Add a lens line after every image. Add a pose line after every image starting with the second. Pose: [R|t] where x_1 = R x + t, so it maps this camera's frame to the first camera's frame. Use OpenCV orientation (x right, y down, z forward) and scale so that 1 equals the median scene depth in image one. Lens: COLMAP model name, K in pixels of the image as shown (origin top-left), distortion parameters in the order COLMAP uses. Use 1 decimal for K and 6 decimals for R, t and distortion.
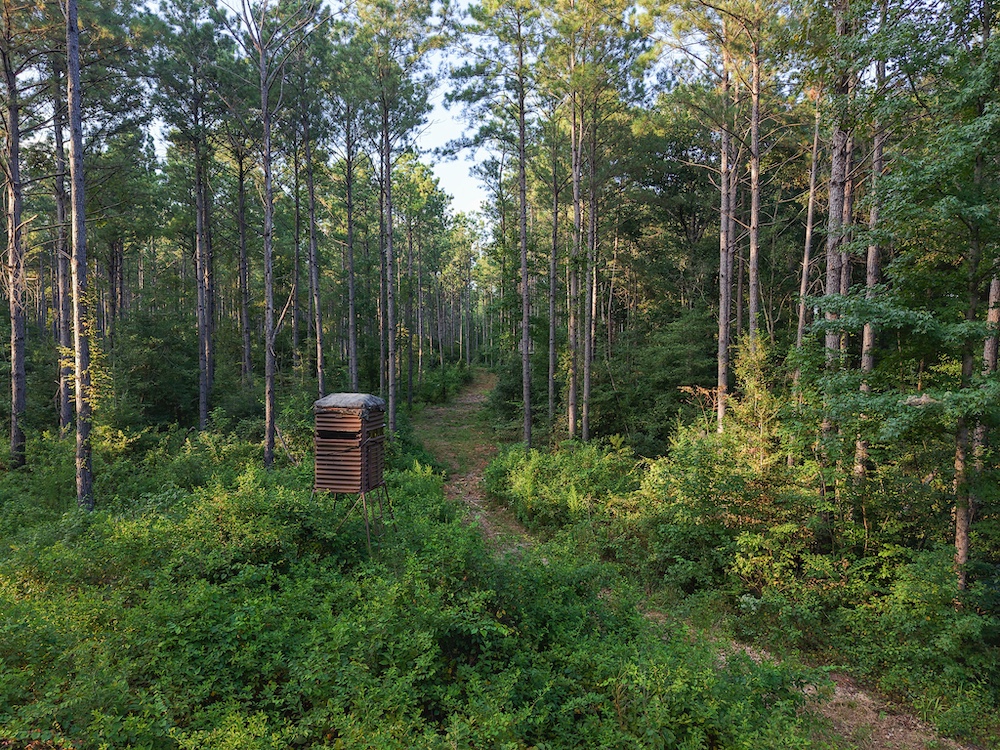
lens RADIAL K [[685.5, 0, 500.5], [0, 685.5, 376.4], [0, 0, 1]] dist [0.049387, -0.027968]
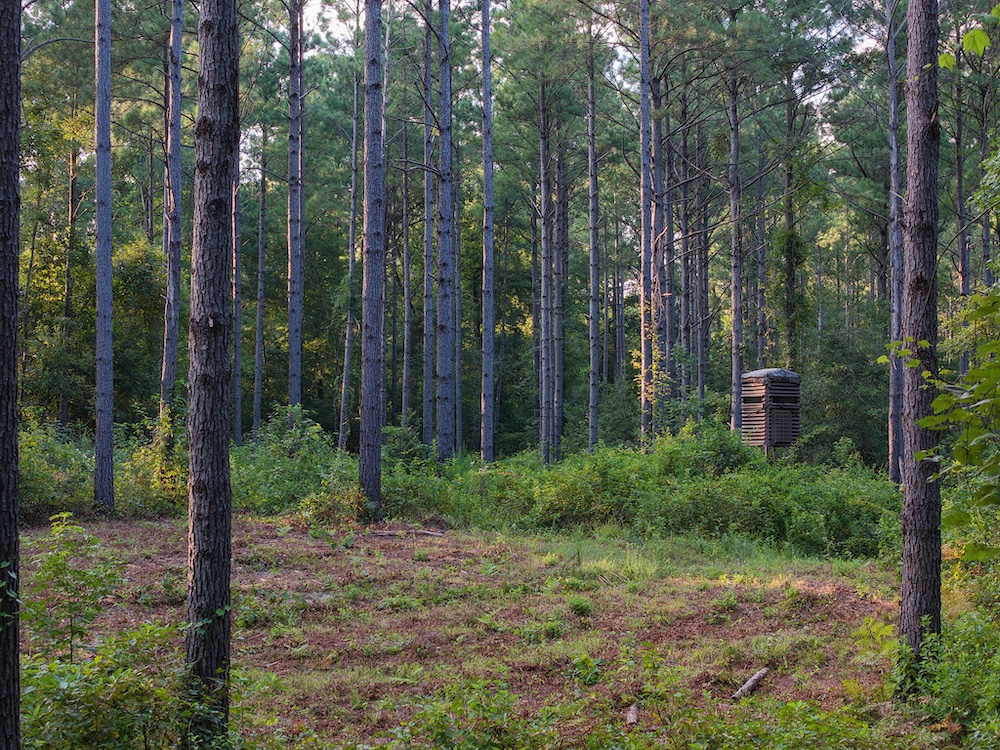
lens RADIAL K [[2179.6, 0, 496.5], [0, 2179.6, 380.9], [0, 0, 1]] dist [-0.190671, 0.000000]
pose [[0.673707, -0.037259, -0.738059, 0.921287], [-0.026396, 0.996878, -0.074419, 0.138702], [0.738527, 0.069619, 0.670619, -0.777242]]
